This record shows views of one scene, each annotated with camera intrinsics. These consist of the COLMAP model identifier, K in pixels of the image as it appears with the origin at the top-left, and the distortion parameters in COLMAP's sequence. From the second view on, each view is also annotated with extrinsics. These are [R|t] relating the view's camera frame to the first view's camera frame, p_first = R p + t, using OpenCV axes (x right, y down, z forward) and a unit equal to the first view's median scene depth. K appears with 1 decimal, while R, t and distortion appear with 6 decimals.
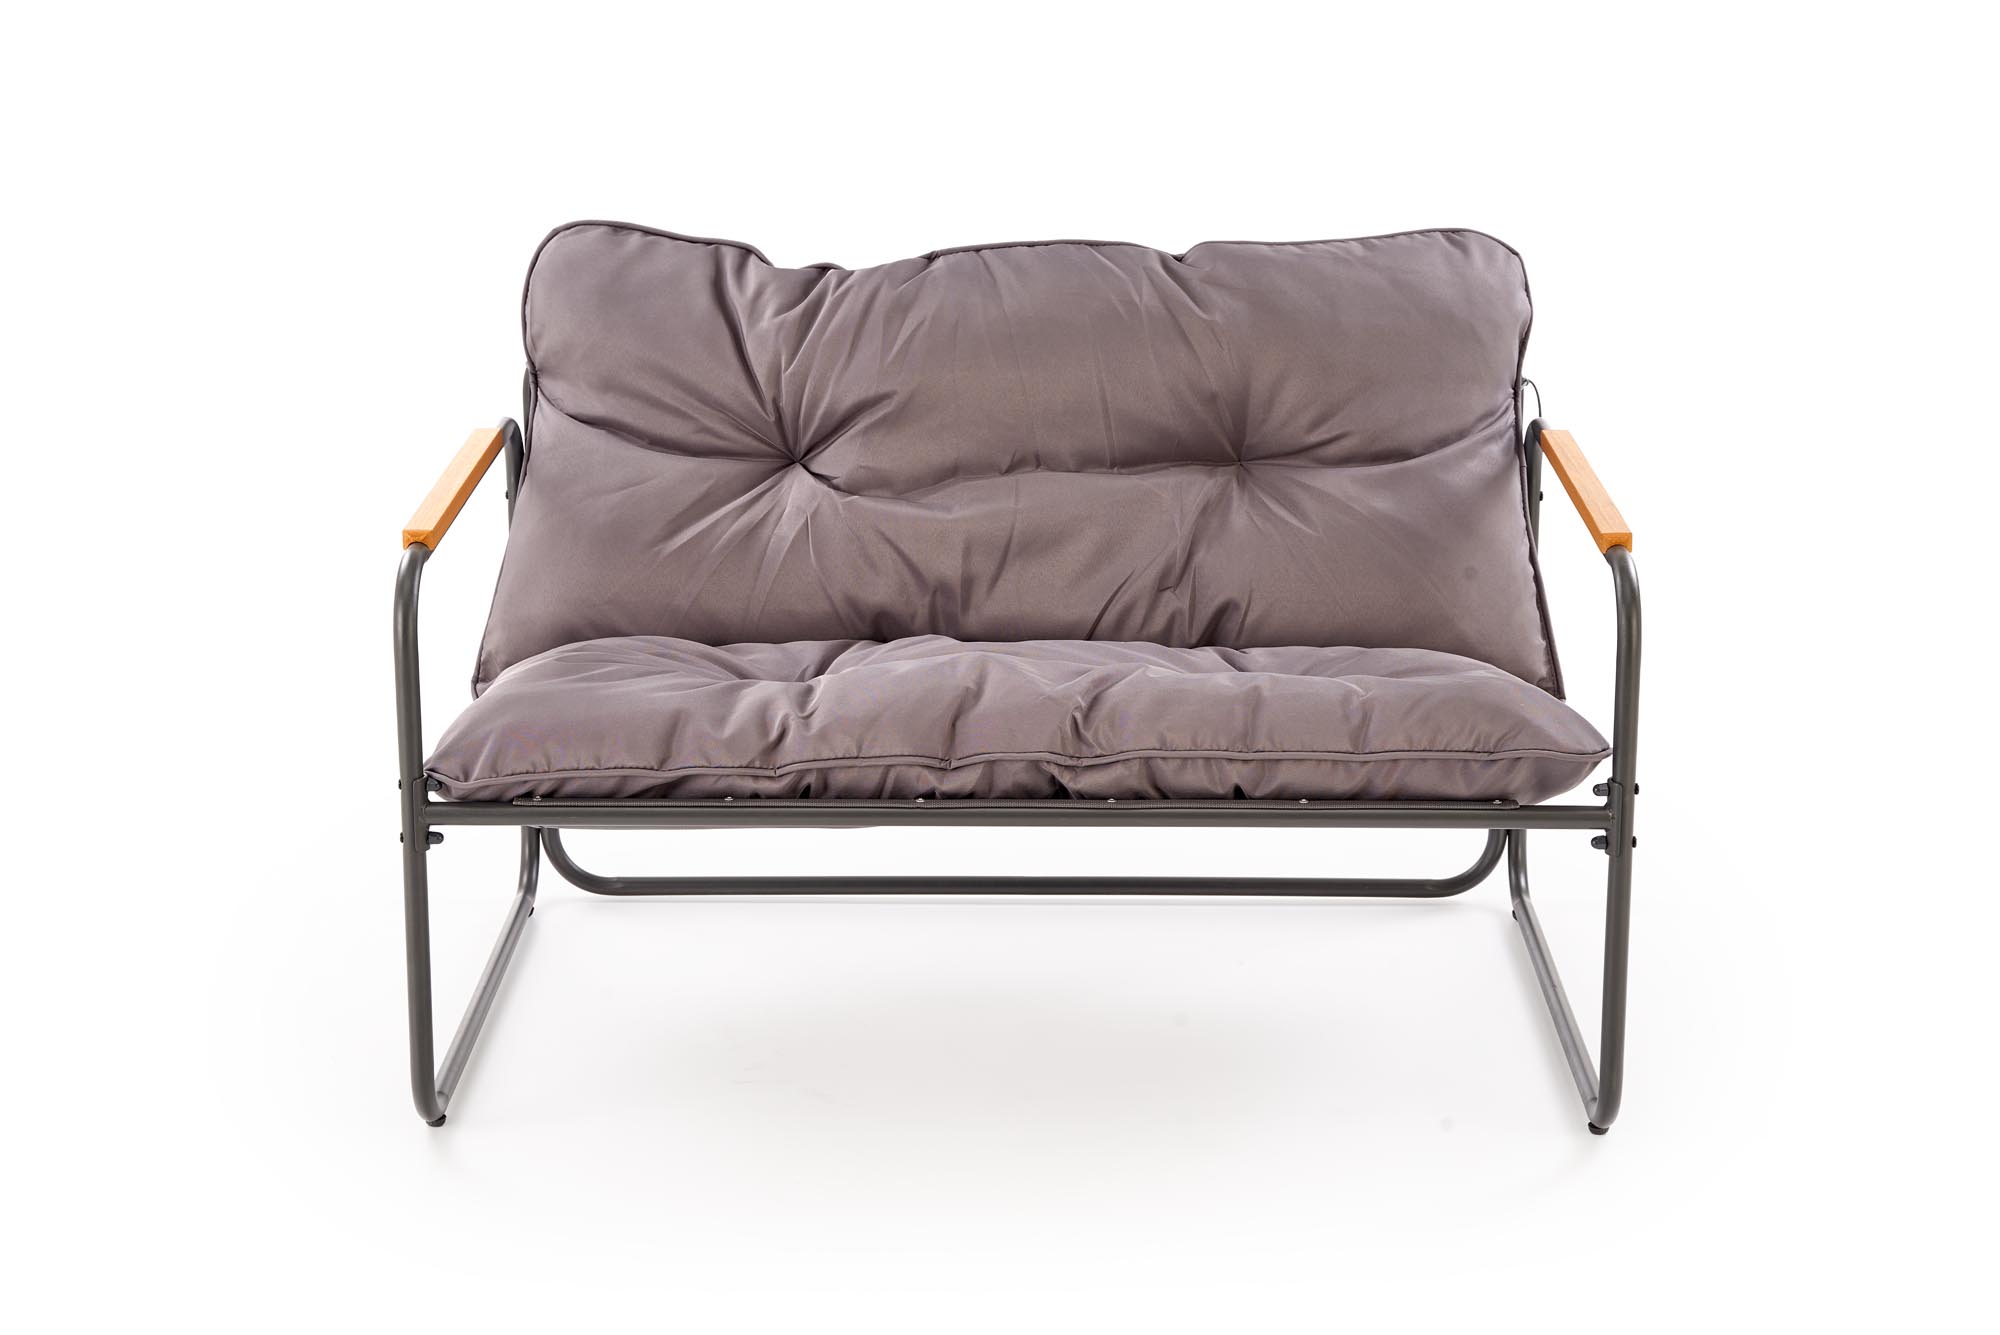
lens RADIAL K [[3429.8, 0, 1000.0], [0, 3429.8, 667.5], [0, 0, 1]] dist [0.004889, 0.028819]
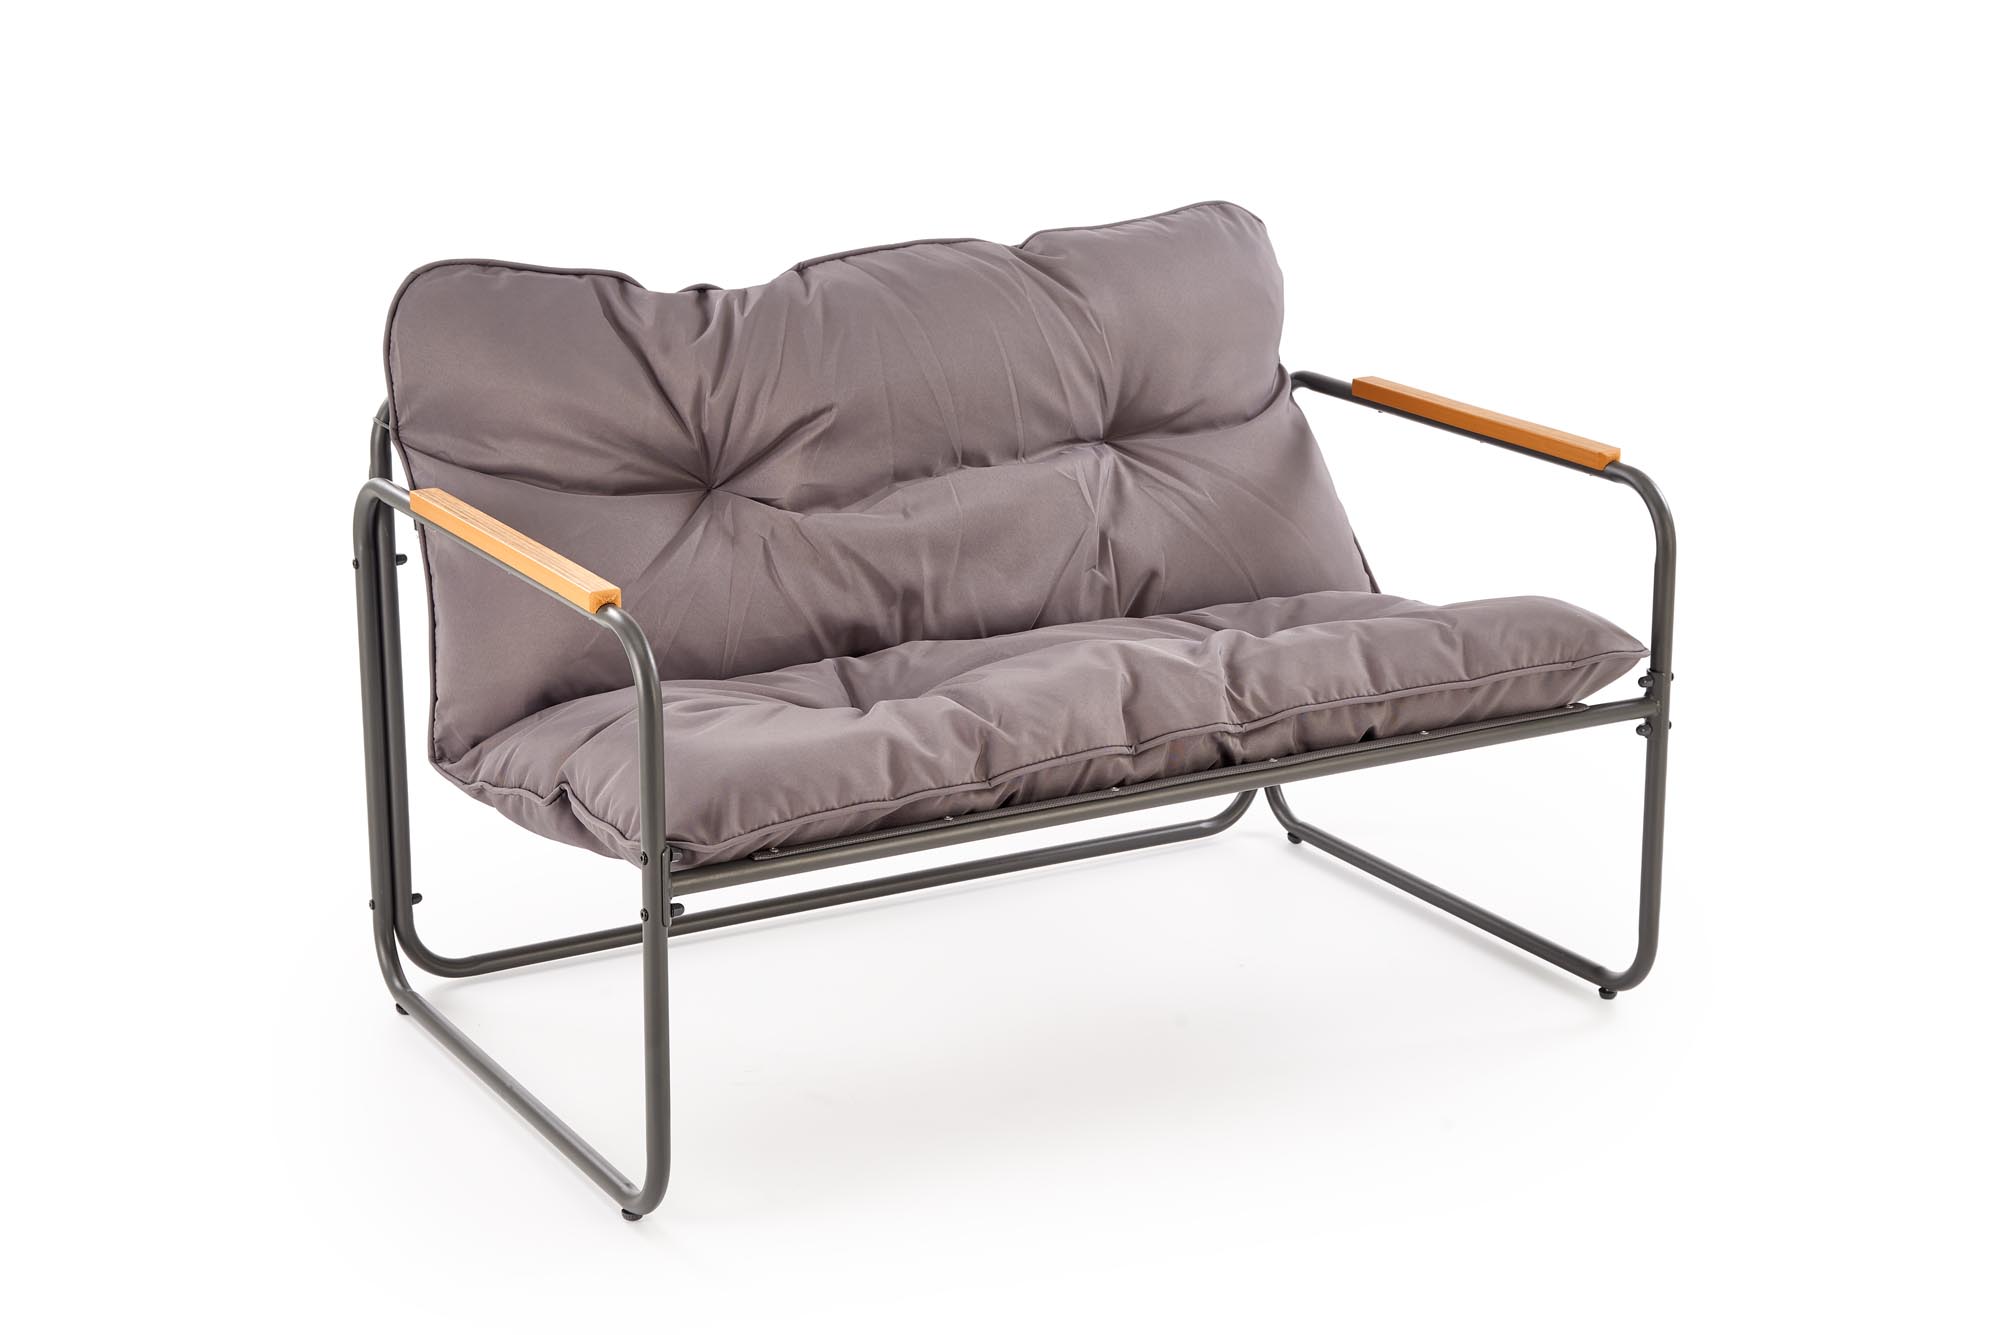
lens RADIAL K [[3429.8, 0, 1000.0], [0, 3429.8, 667.5], [0, 0, 1]] dist [0.004889, 0.028819]
pose [[0.862584, -0.141072, 0.485848, -0.481264], [0.141089, 0.989314, 0.036767, -0.034877], [-0.485843, 0.036834, 0.873270, 0.113817]]
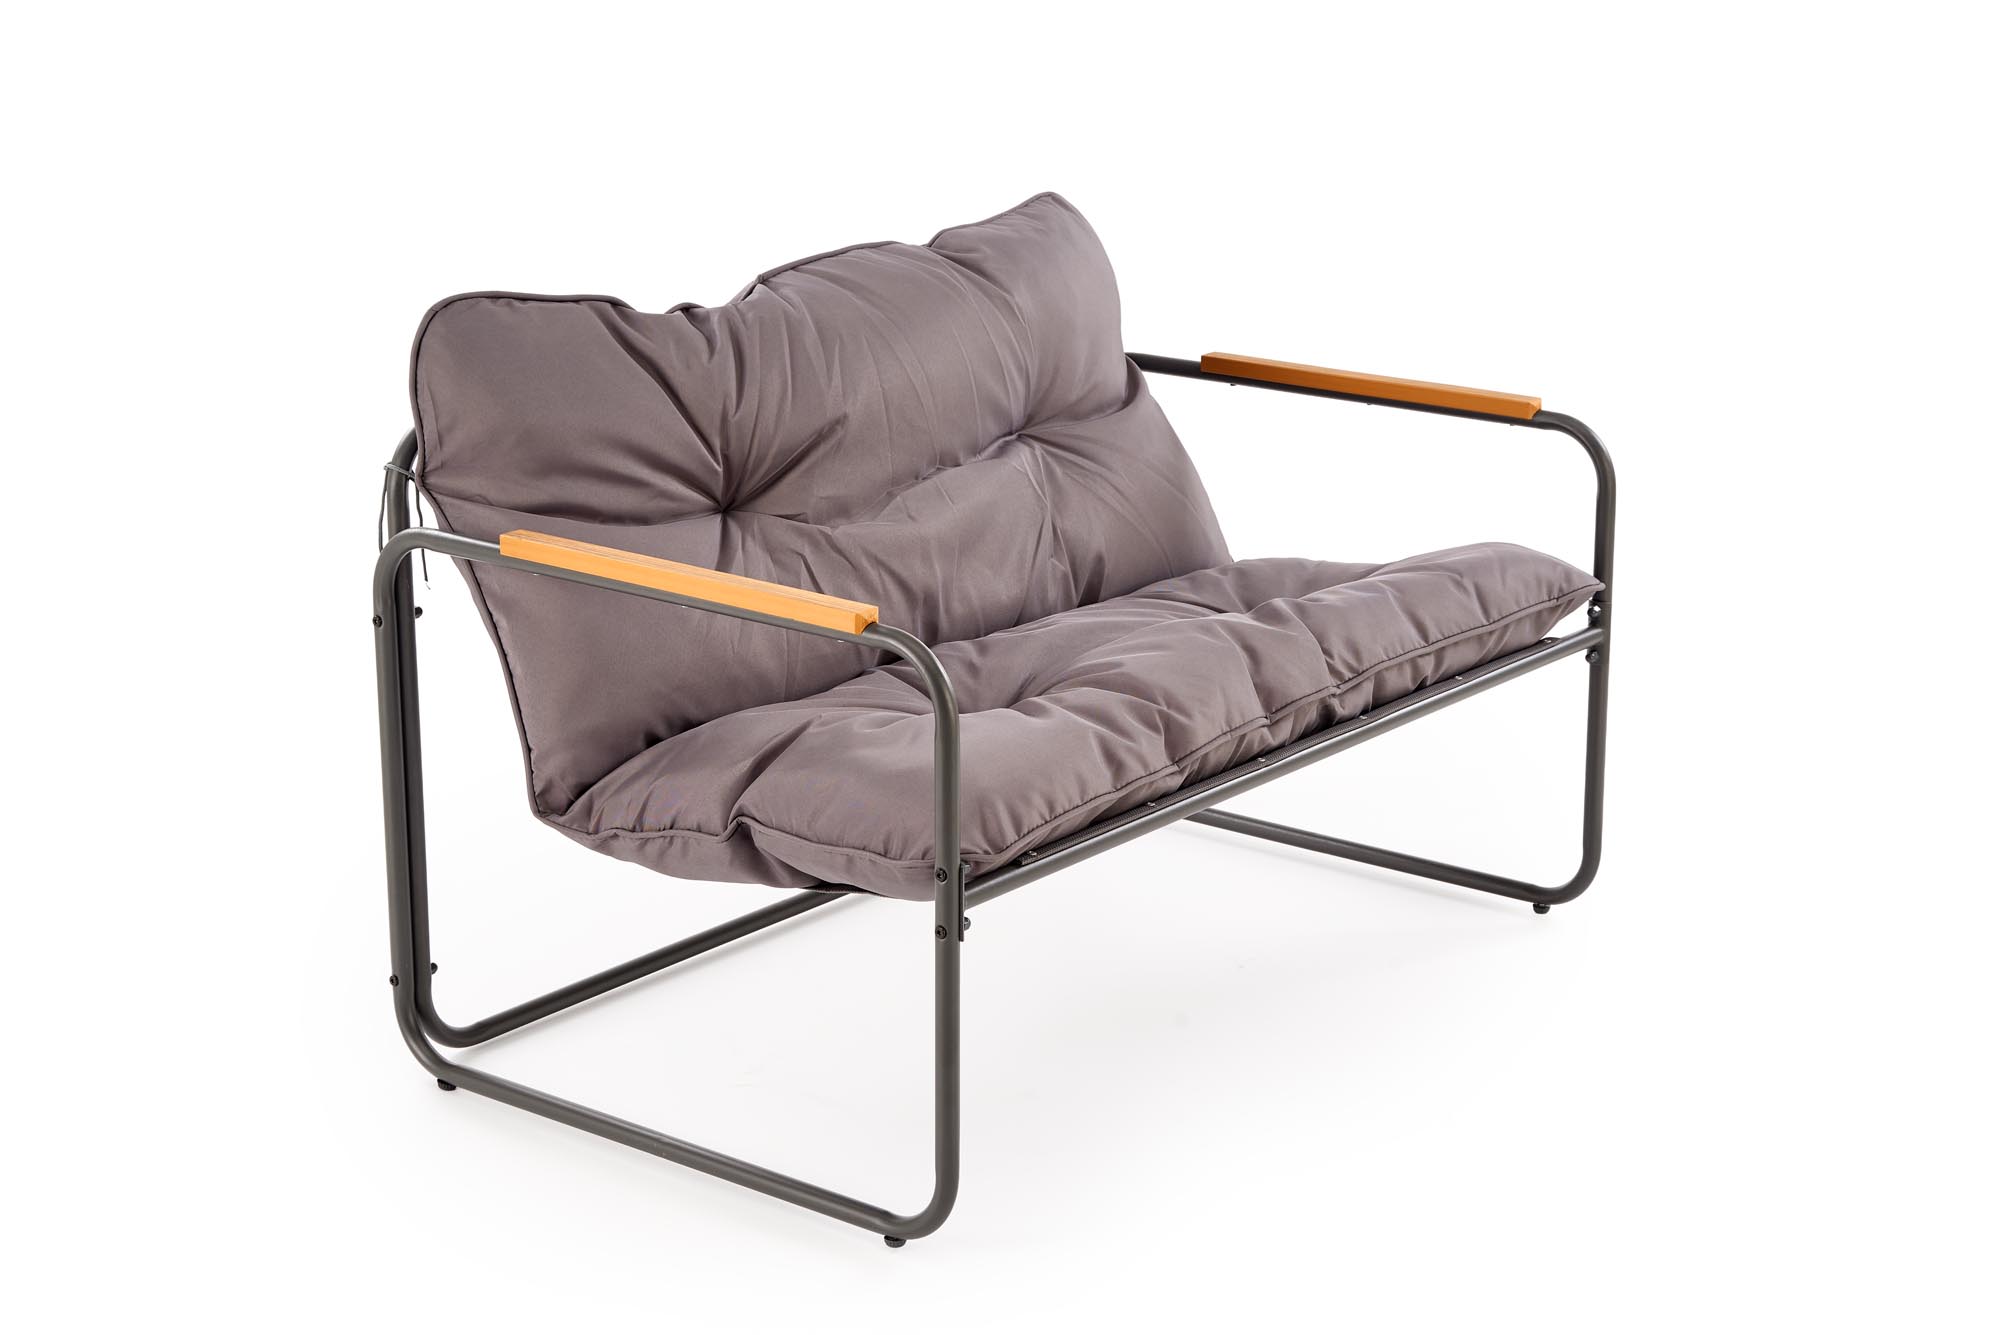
lens RADIAL K [[3544.6, 0, 1000.0], [0, 3544.6, 667.5], [0, 0, 1]] dist [0.015735, -0.006995]
pose [[0.611277, -0.218237, 0.760732, -0.793007], [0.218935, 0.970346, 0.102449, -0.104437], [-0.760531, 0.103926, 0.640930, 0.321538]]
